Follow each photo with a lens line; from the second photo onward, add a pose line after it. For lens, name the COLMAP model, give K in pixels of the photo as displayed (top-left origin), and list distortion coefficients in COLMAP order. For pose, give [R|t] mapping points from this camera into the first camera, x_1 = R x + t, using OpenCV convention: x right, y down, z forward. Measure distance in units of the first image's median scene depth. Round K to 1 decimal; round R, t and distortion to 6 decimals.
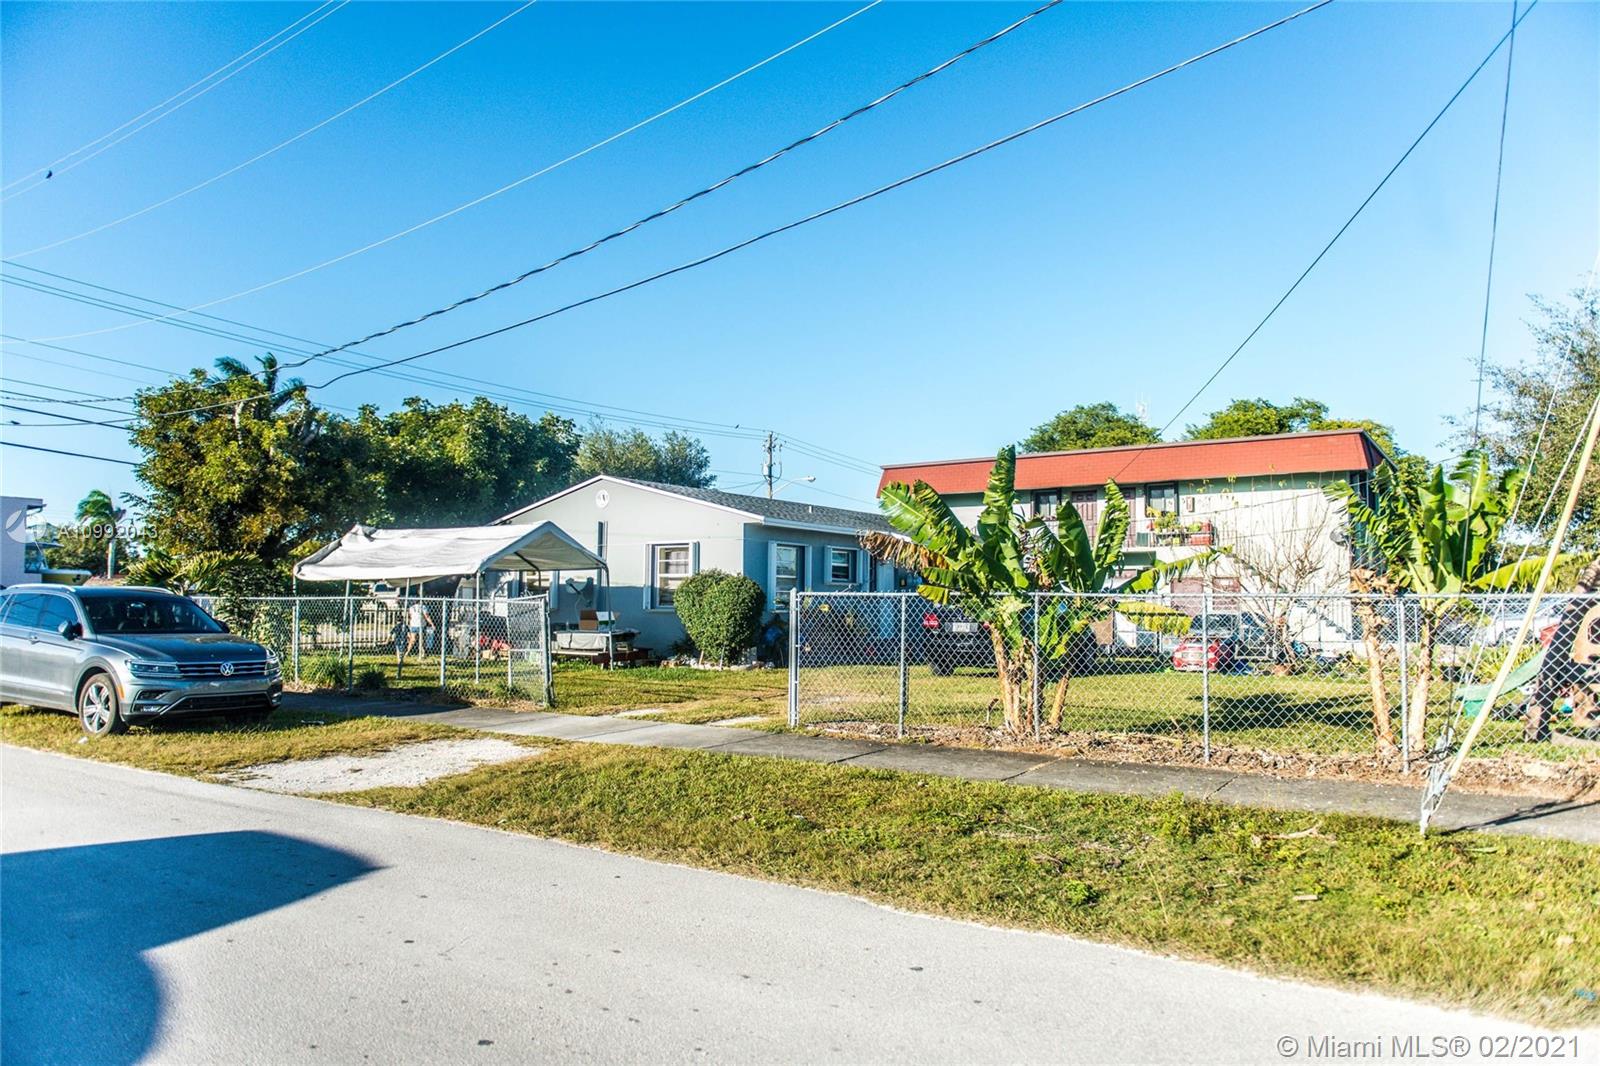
lens RADIAL K [[1067.4, 0, 800.0], [0, 1067.4, 533.0], [0, 0, 1]] dist [0.002911, -0.001597]
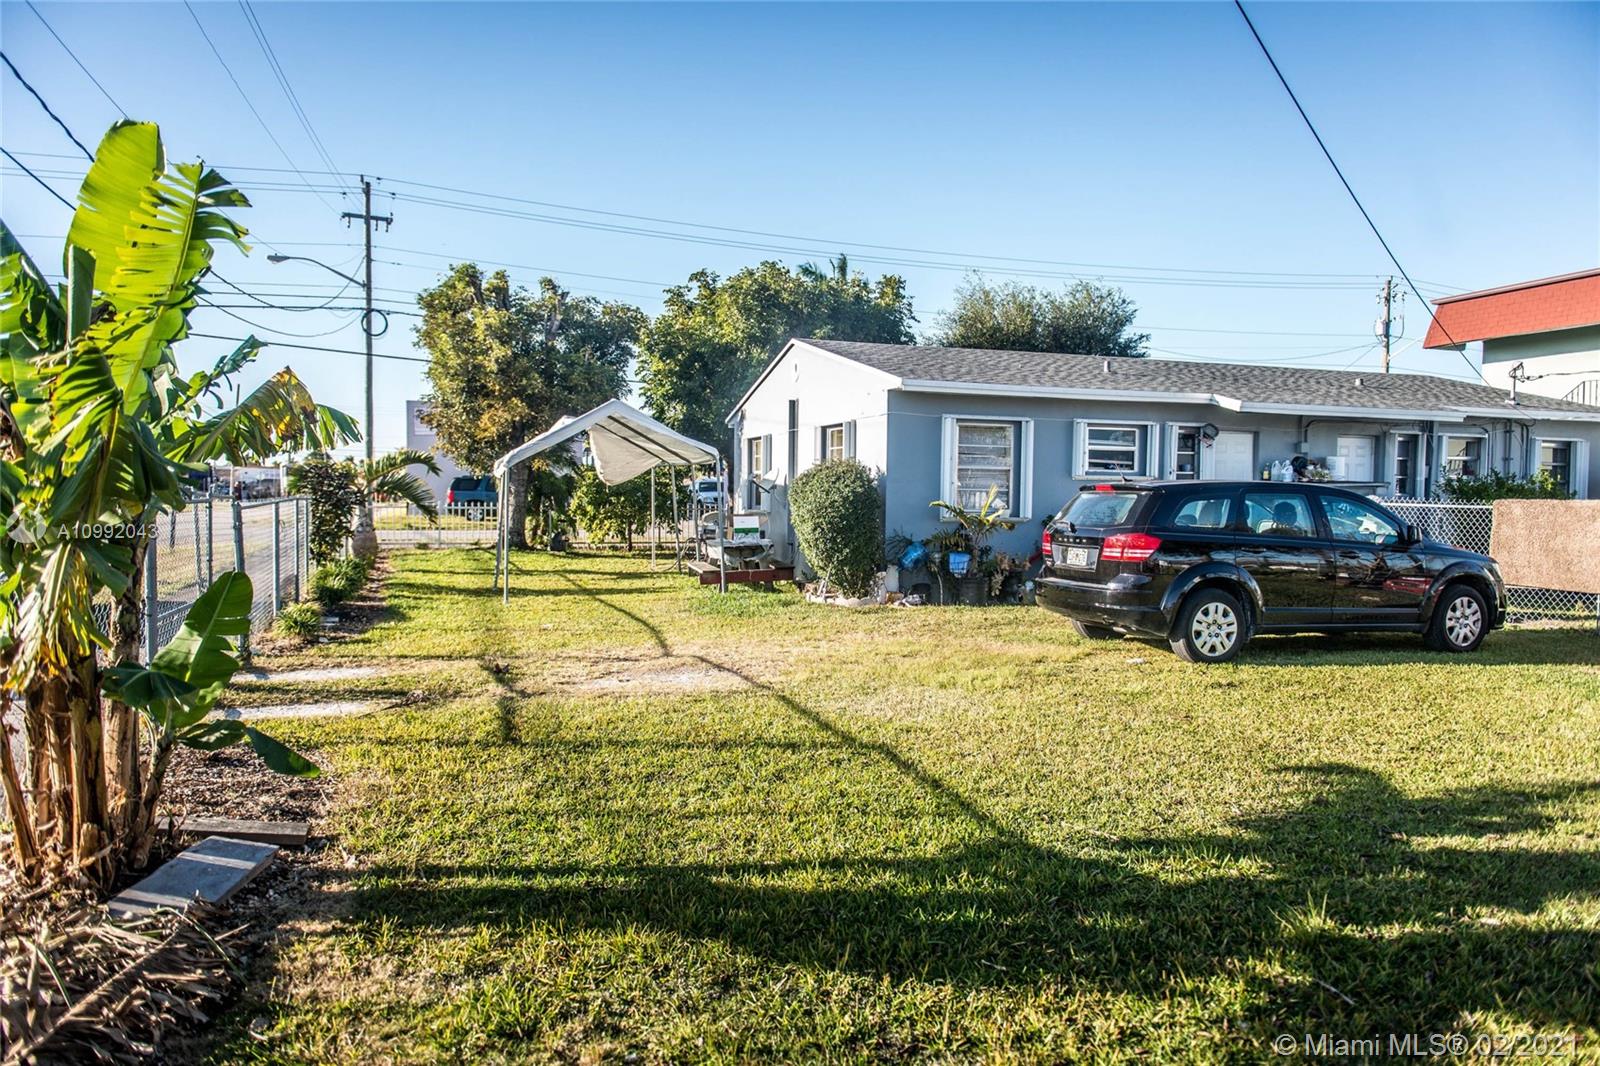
lens RADIAL K [[1073.3, 0, 800.0], [0, 1073.3, 533.0], [0, 0, 1]] dist [0.005690, -0.006940]
pose [[0.805353, 0.023083, -0.592347, 0.296648], [0.035163, 0.995622, 0.086606, 0.019504], [0.591752, -0.090577, 0.801015, 0.391008]]
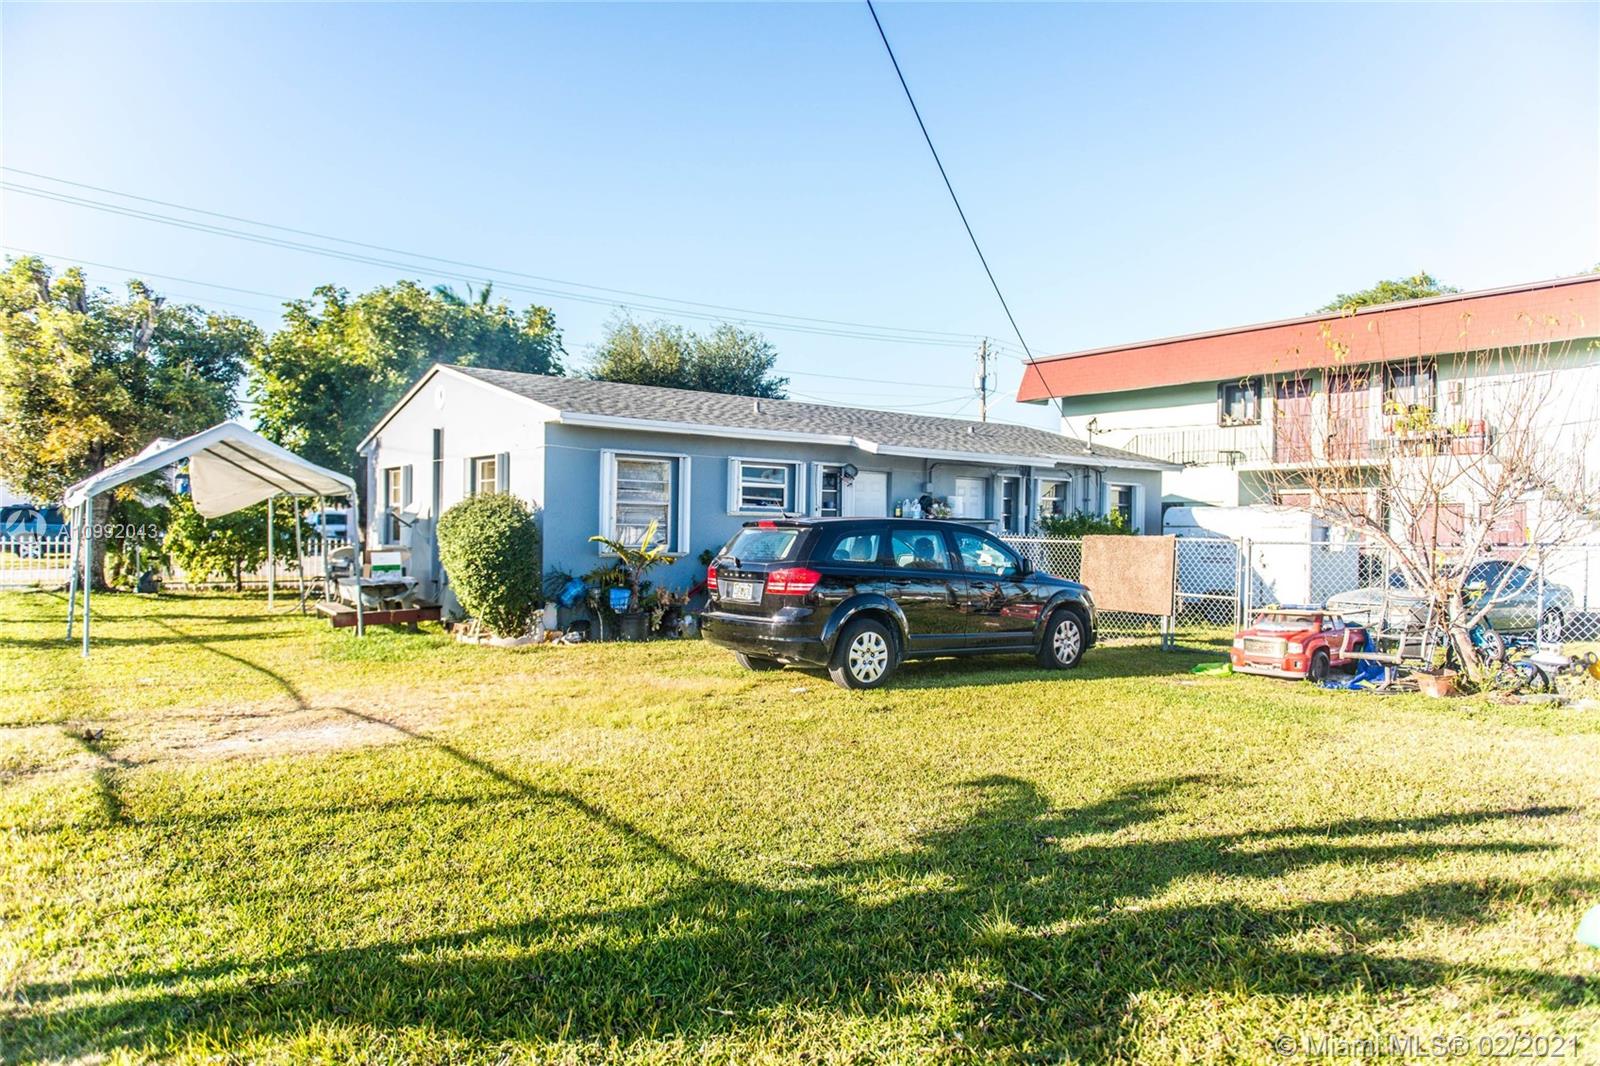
lens RADIAL K [[1073.3, 0, 800.0], [0, 1073.3, 533.0], [0, 0, 1]] dist [0.005690, -0.006940]
pose [[0.954968, 0.005943, -0.296650, 0.284381], [0.013545, 0.997884, 0.063595, 0.018419], [0.296400, -0.064749, 0.952867, 0.387876]]
